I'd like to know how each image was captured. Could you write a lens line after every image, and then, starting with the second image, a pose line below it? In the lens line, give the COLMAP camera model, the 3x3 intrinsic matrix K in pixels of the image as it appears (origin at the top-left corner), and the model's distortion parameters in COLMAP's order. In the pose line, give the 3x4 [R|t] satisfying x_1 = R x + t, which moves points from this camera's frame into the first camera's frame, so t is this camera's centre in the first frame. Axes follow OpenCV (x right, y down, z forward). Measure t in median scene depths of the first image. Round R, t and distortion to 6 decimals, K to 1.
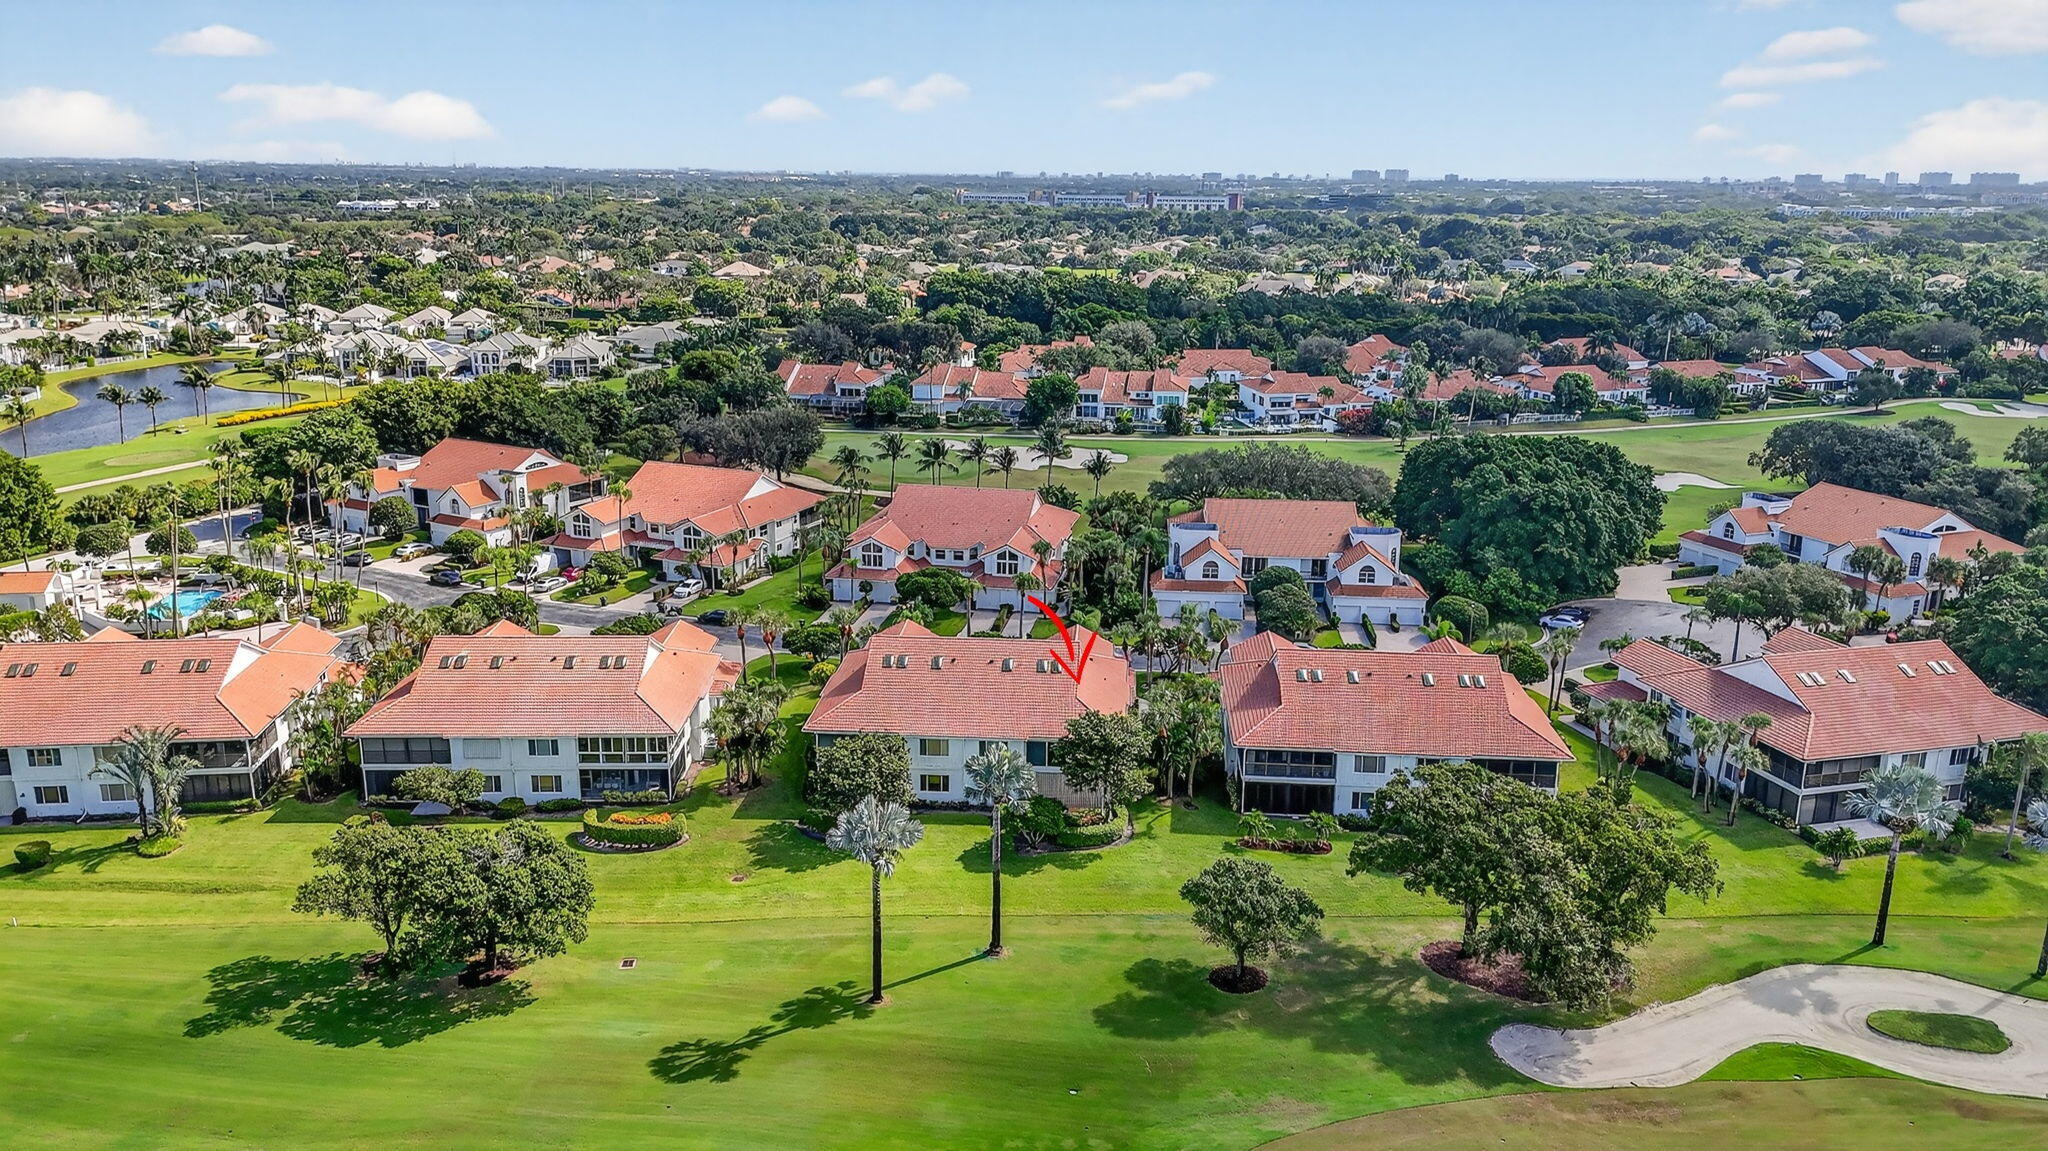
lens RADIAL K [[1512.4, 0, 1034.2], [0, 1512.4, 575.6], [0, 0, 1]] dist [0.049589, -0.038342]
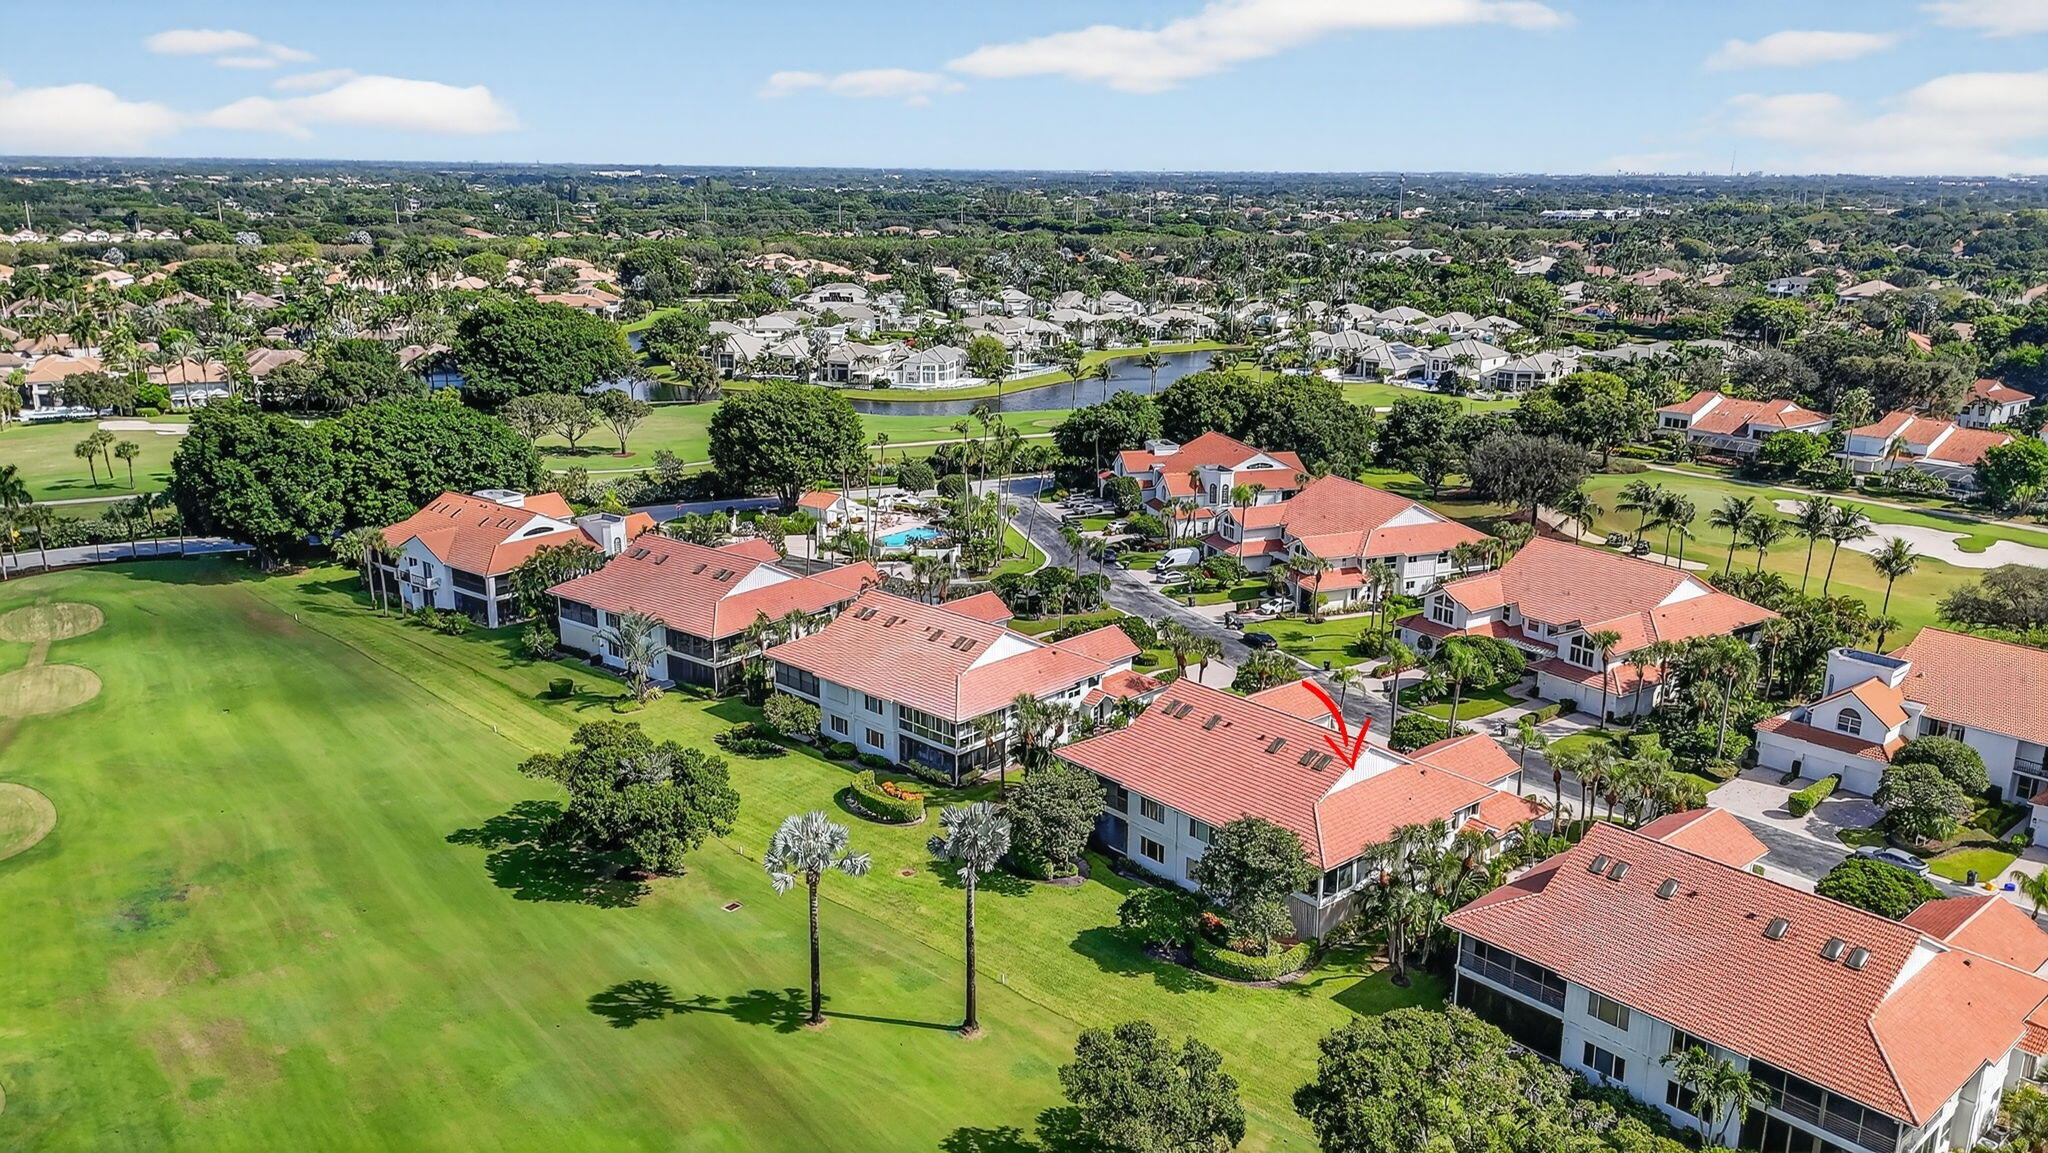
lens RADIAL K [[1512.4, 0, 1017.2], [0, 1512.4, 584.3], [0, 0, 1]] dist [0.049589, -0.038342]
pose [[0.697607, 0.181242, -0.693178, 0.322827], [-0.182364, 0.980529, 0.072846, -0.046103], [0.692884, 0.075593, 0.717076, 0.201361]]
